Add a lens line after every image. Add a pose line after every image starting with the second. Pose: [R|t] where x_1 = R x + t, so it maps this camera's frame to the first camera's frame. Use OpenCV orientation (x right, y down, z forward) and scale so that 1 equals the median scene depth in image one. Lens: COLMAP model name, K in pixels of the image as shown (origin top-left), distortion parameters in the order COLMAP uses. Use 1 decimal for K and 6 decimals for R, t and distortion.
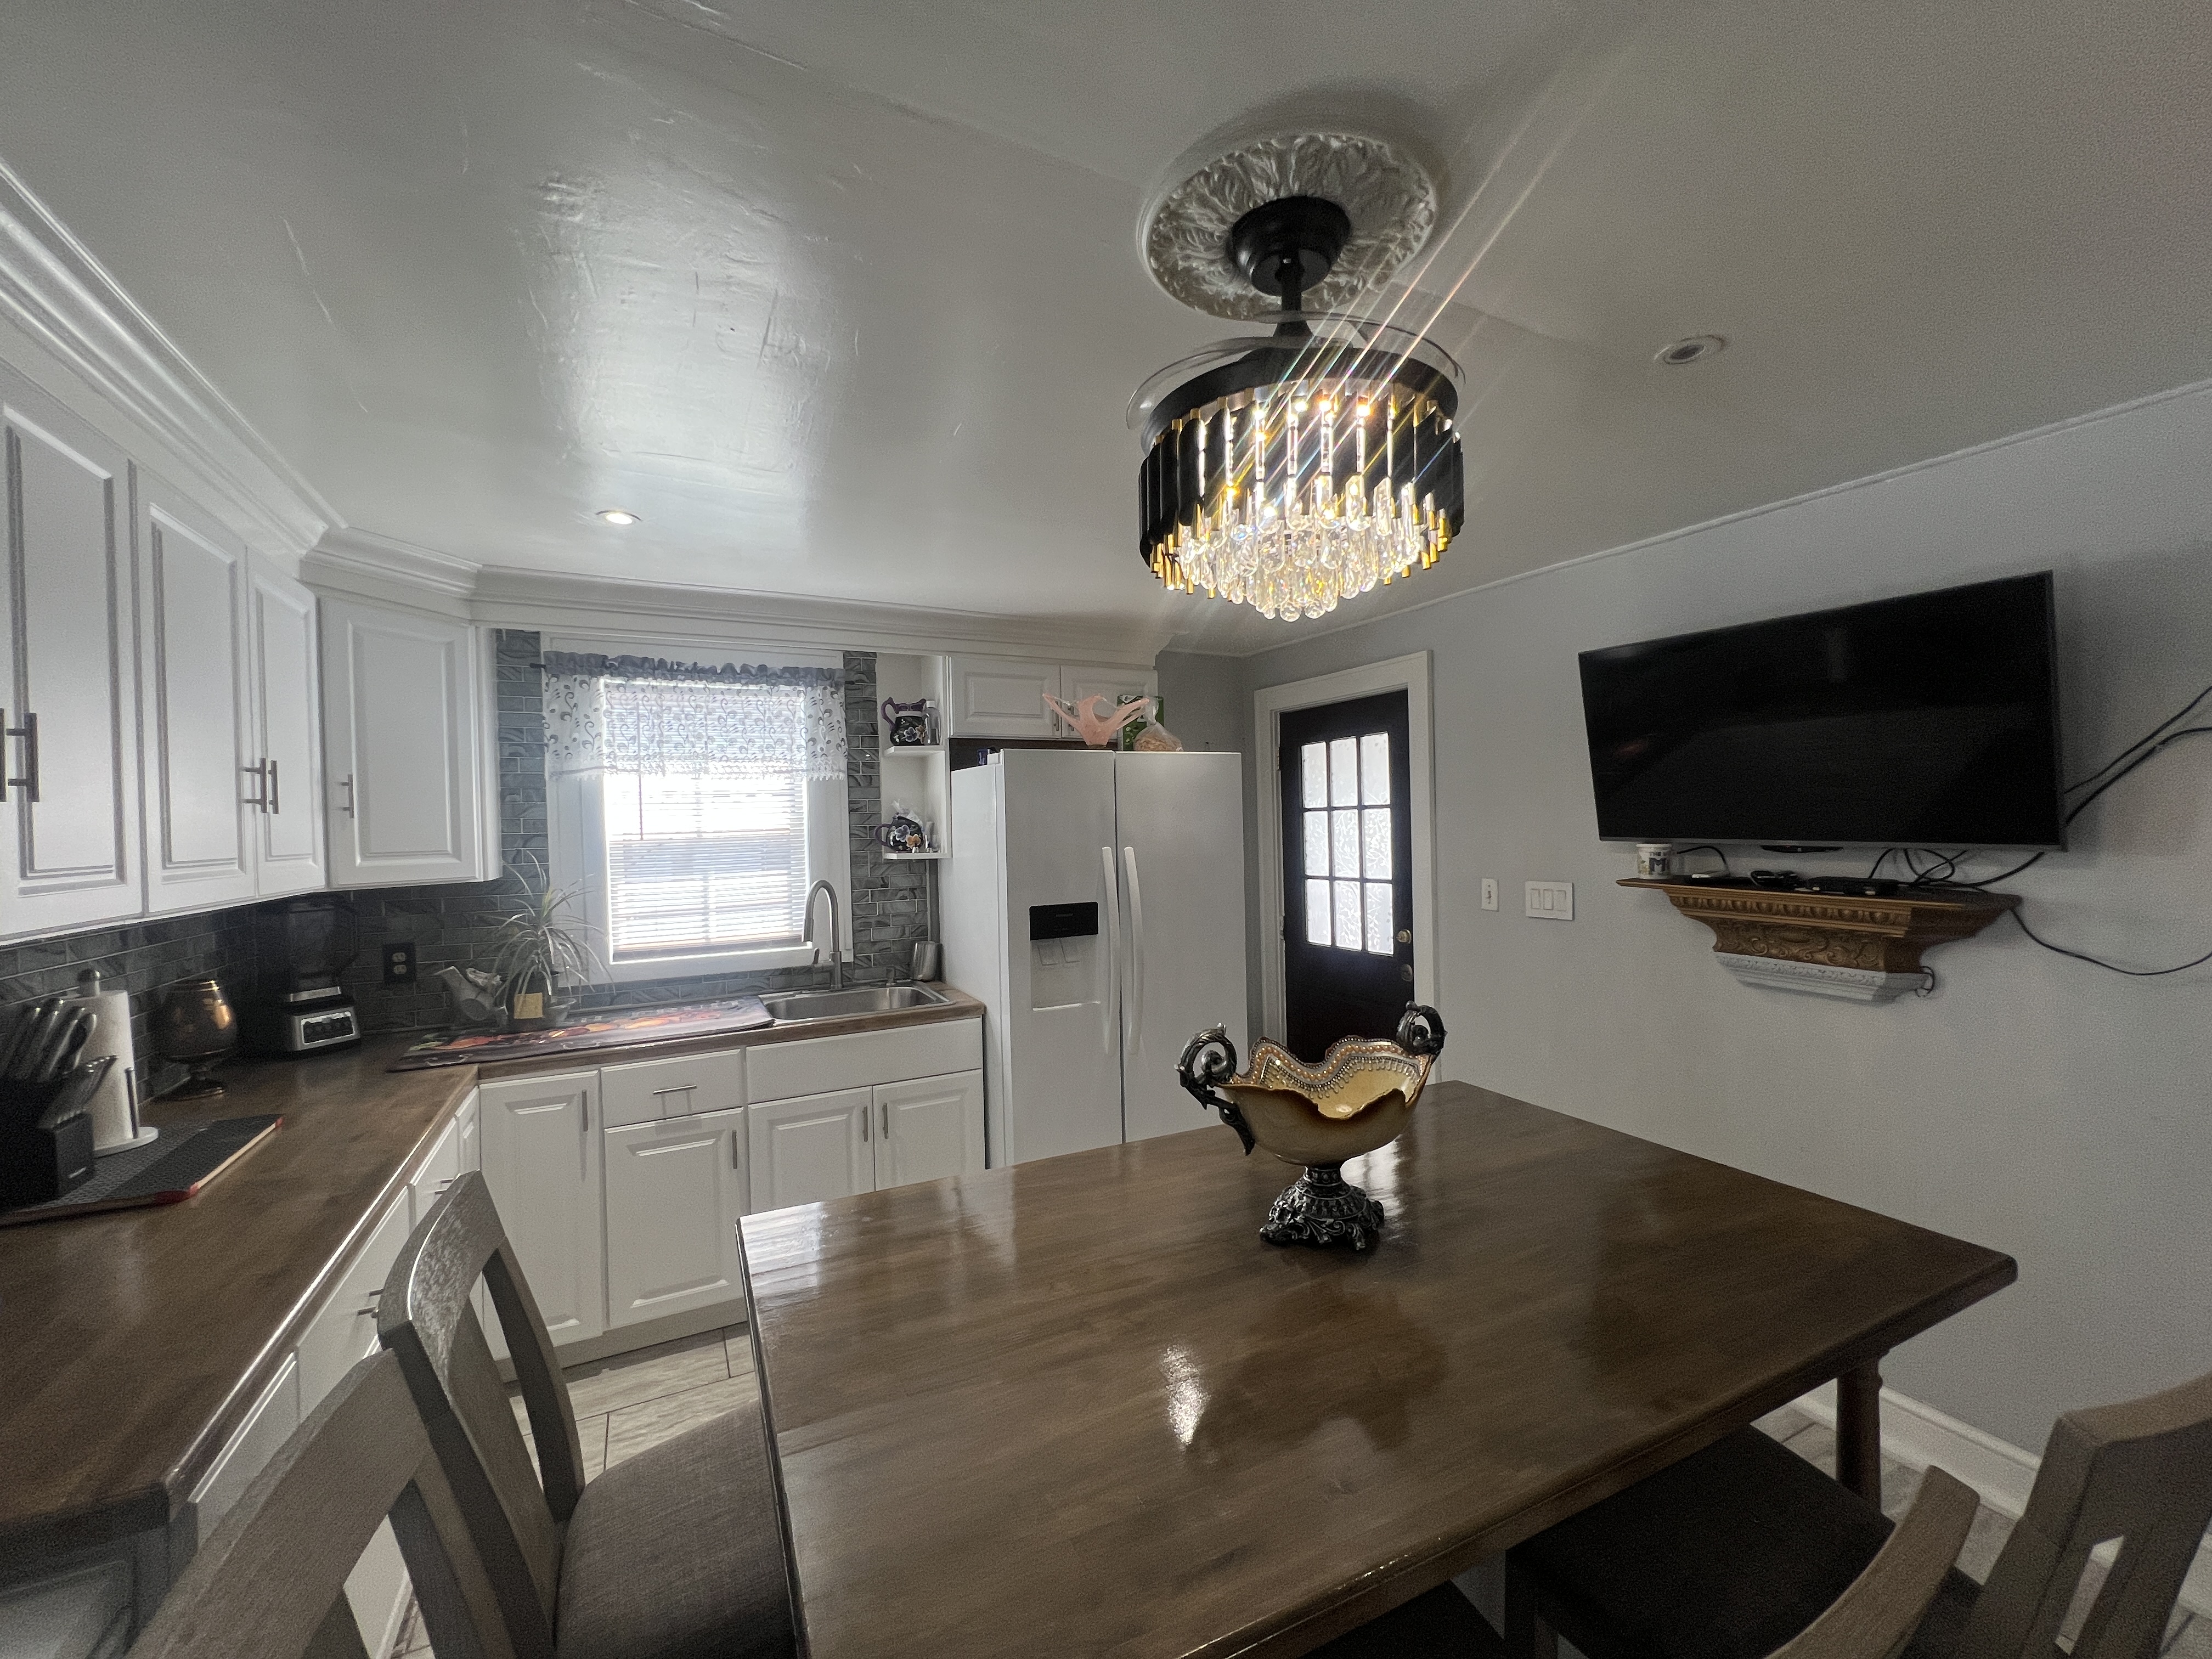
lens RADIAL K [[885.3, 0, 1099.5], [0, 885.3, 828.1], [0, 0, 1]] dist [-0.004975, 0.001253]
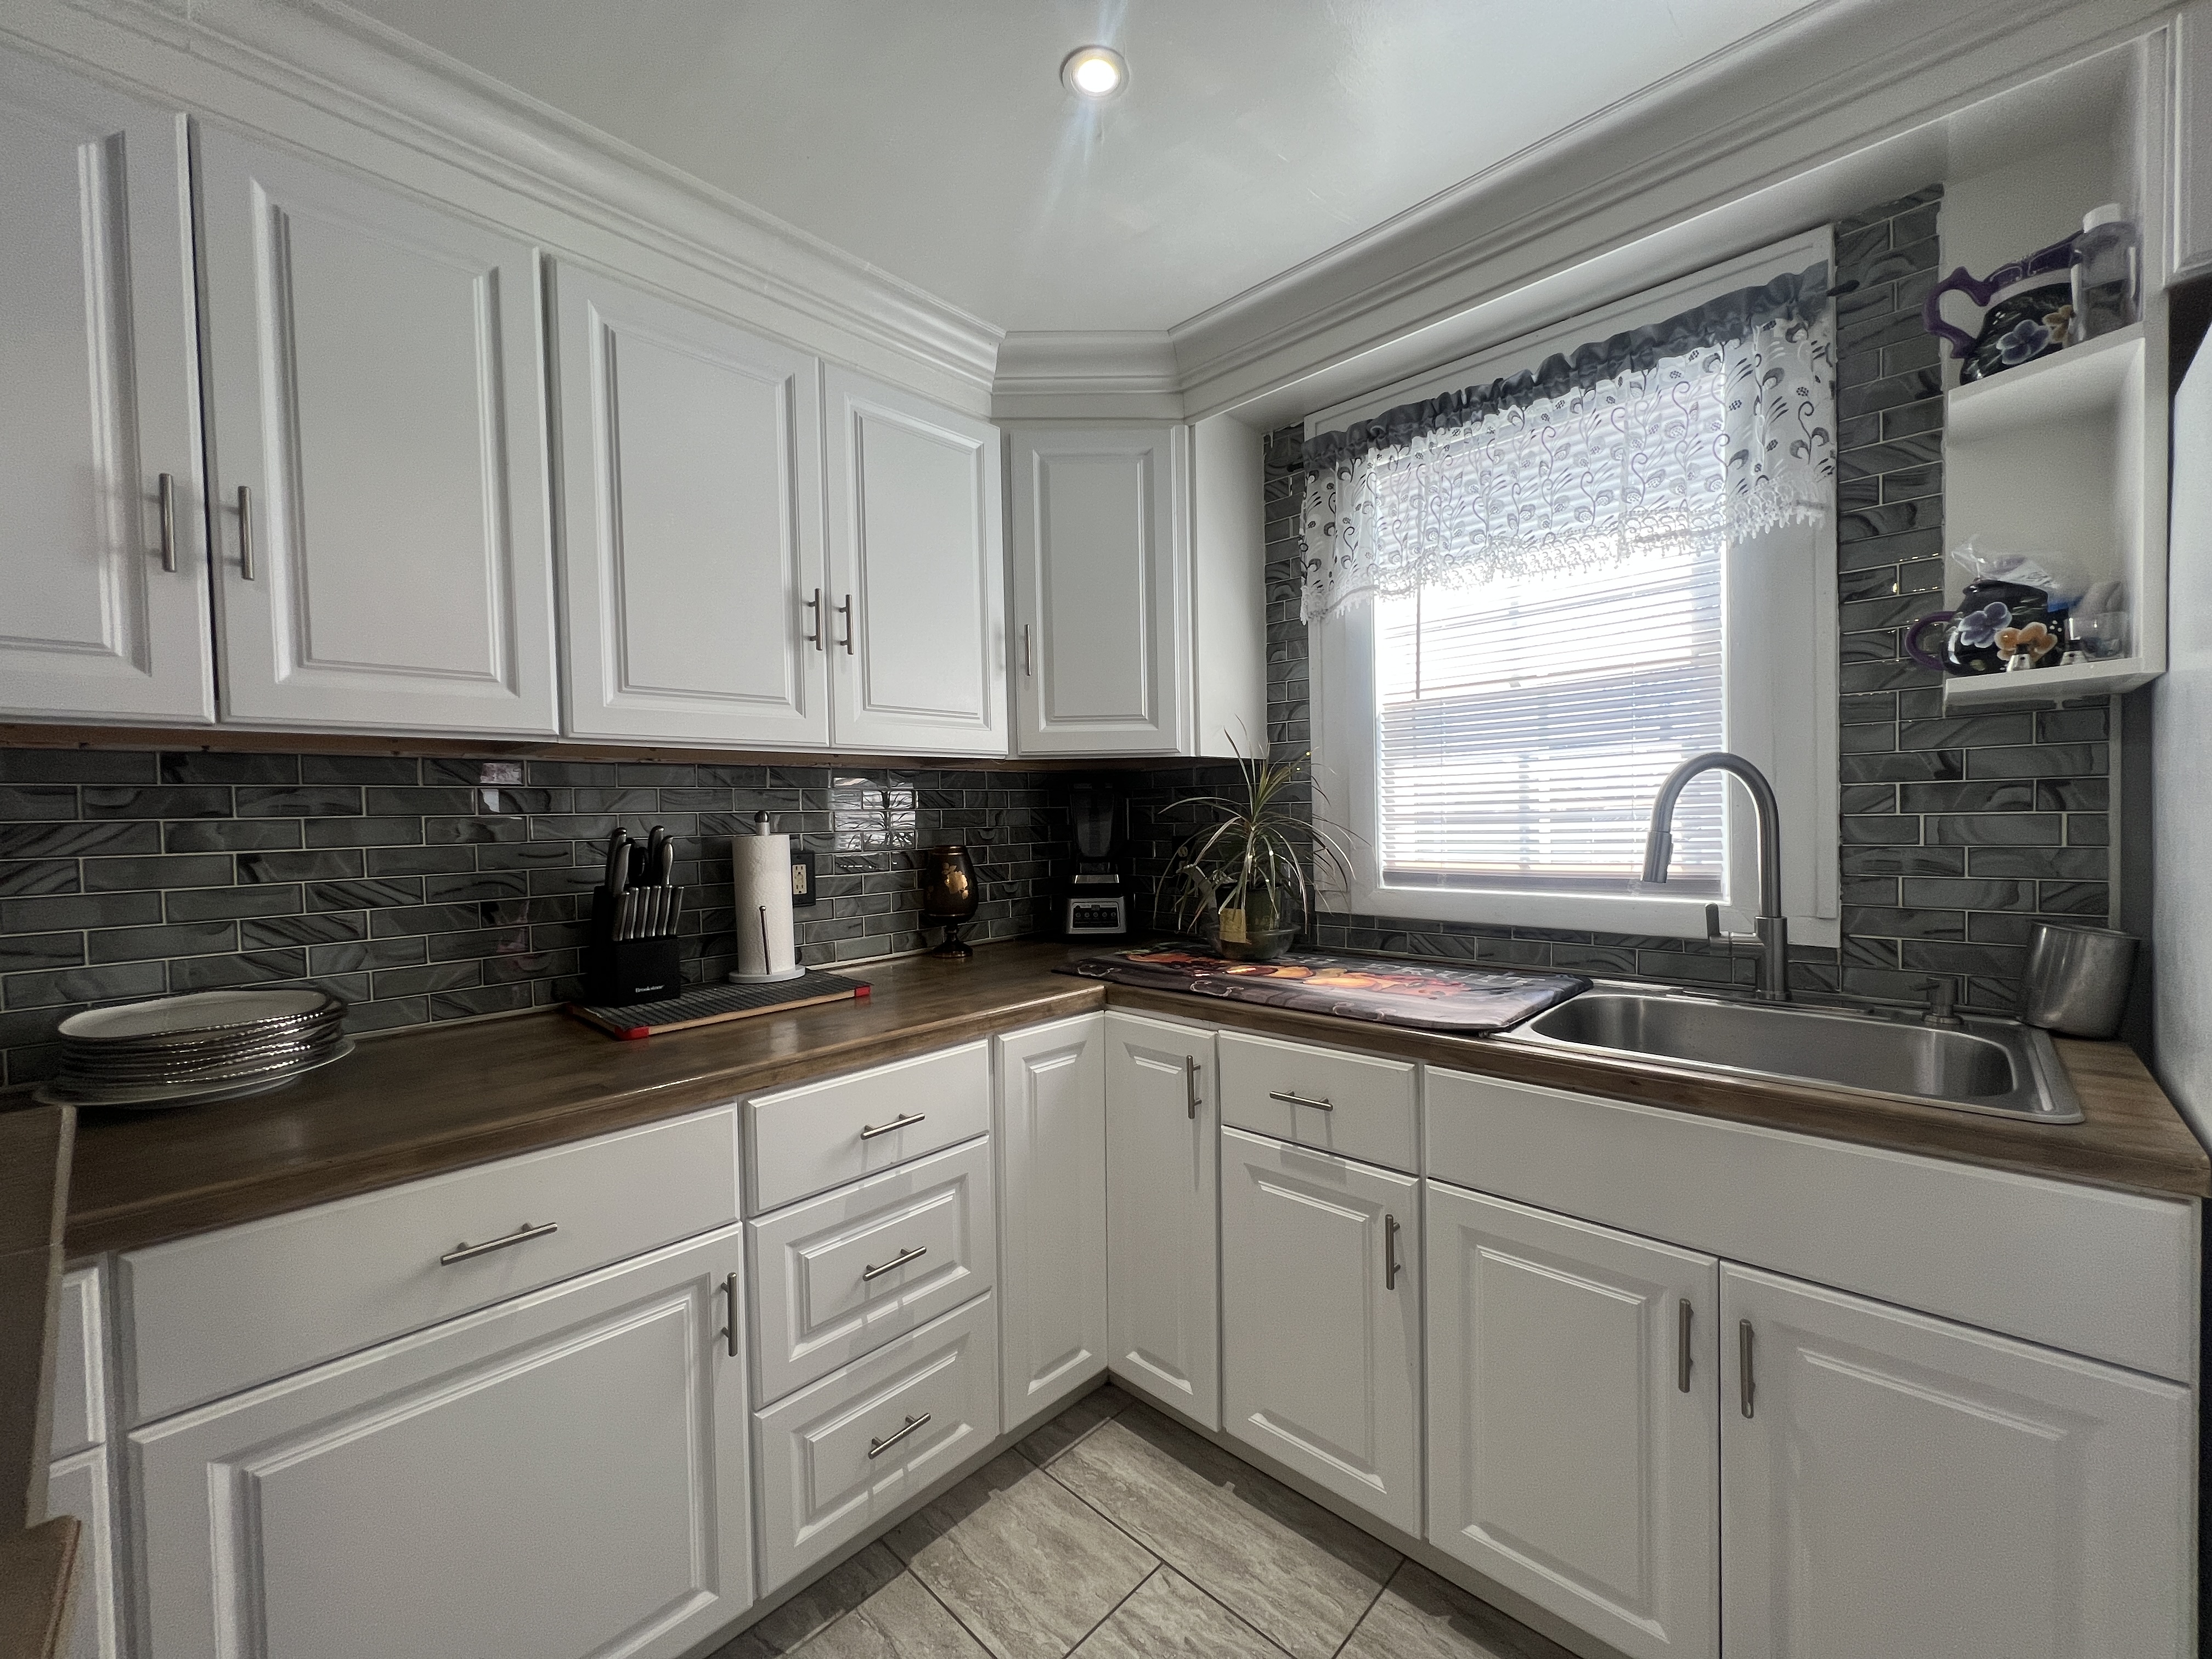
lens RADIAL K [[885.3, 0, 1101.5], [0, 885.3, 833.0], [0, 0, 1]] dist [-0.004975, 0.001253]
pose [[0.324681, 0.038471, -0.945041, 0.011073], [0.010629, 0.998961, 0.044317, 0.081733], [0.945764, -0.024433, 0.323935, 0.593479]]
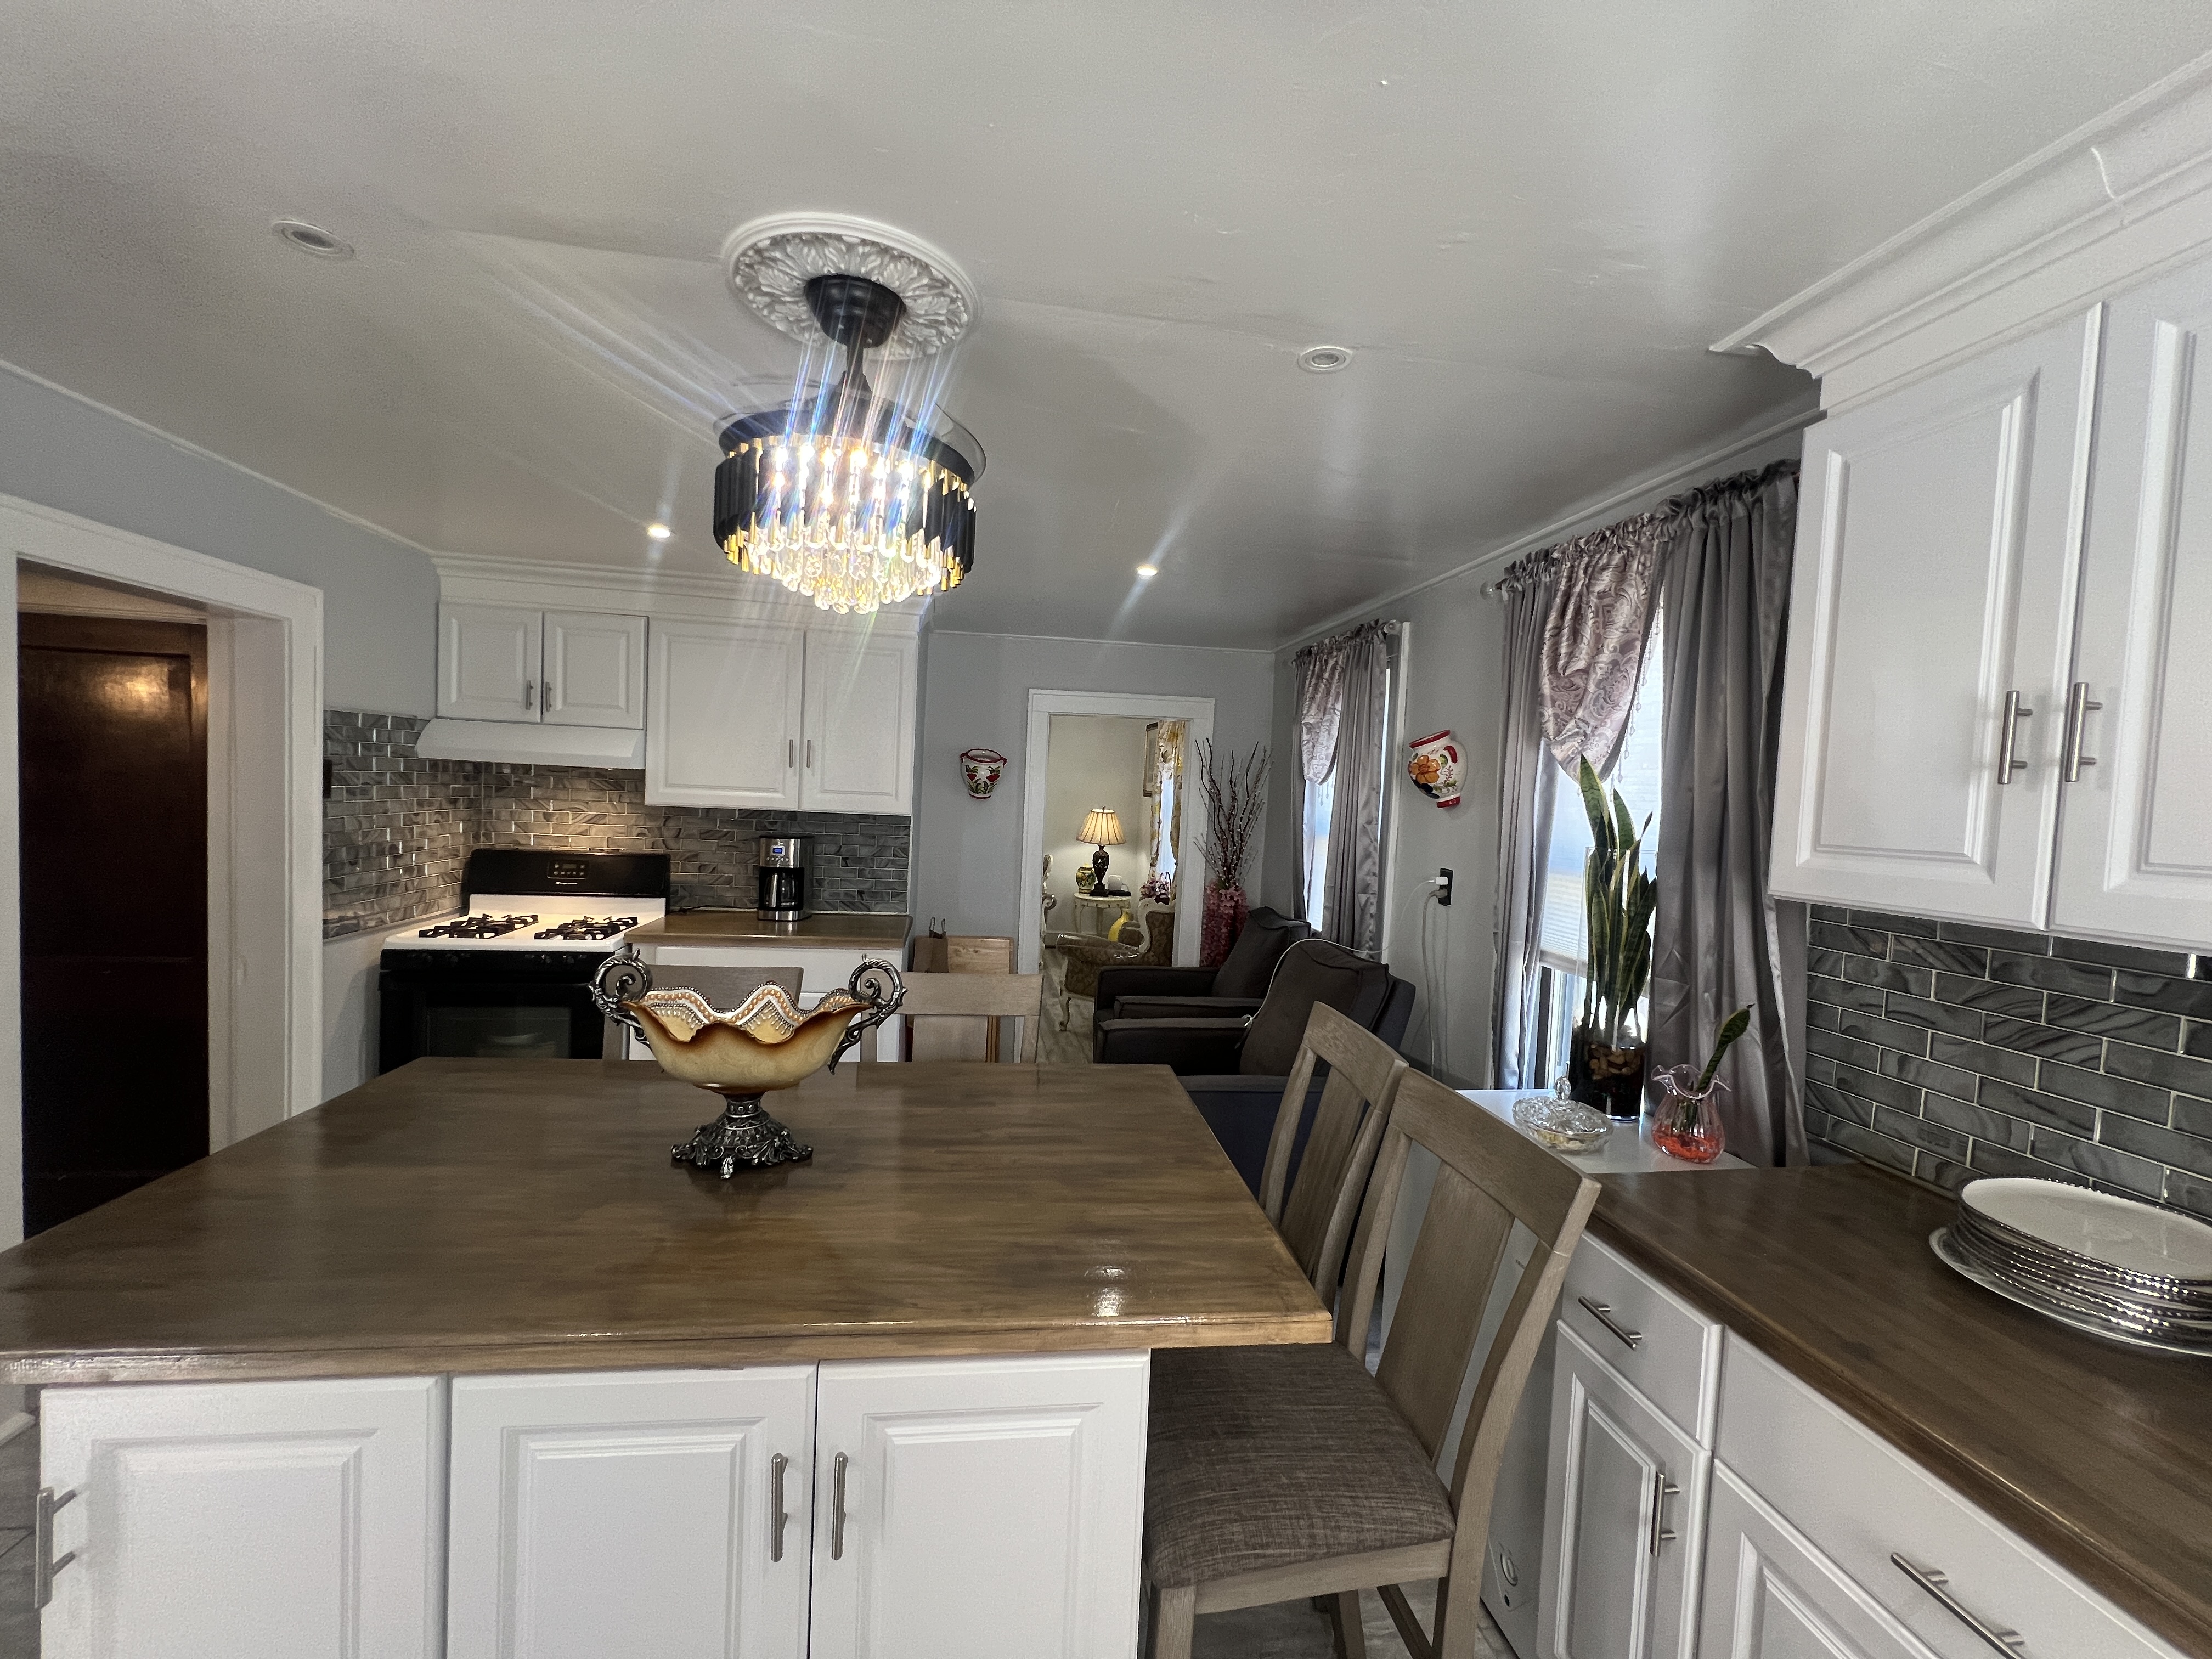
lens RADIAL K [[885.3, 0, 1095.8], [0, 885.3, 833.8], [0, 0, 1]] dist [-0.004975, 0.001253]
pose [[-0.946375, -0.036654, 0.320984, -0.208656], [-0.025092, 0.998881, 0.040085, 0.004426], [-0.322094, 0.029882, -0.946236, 0.824799]]
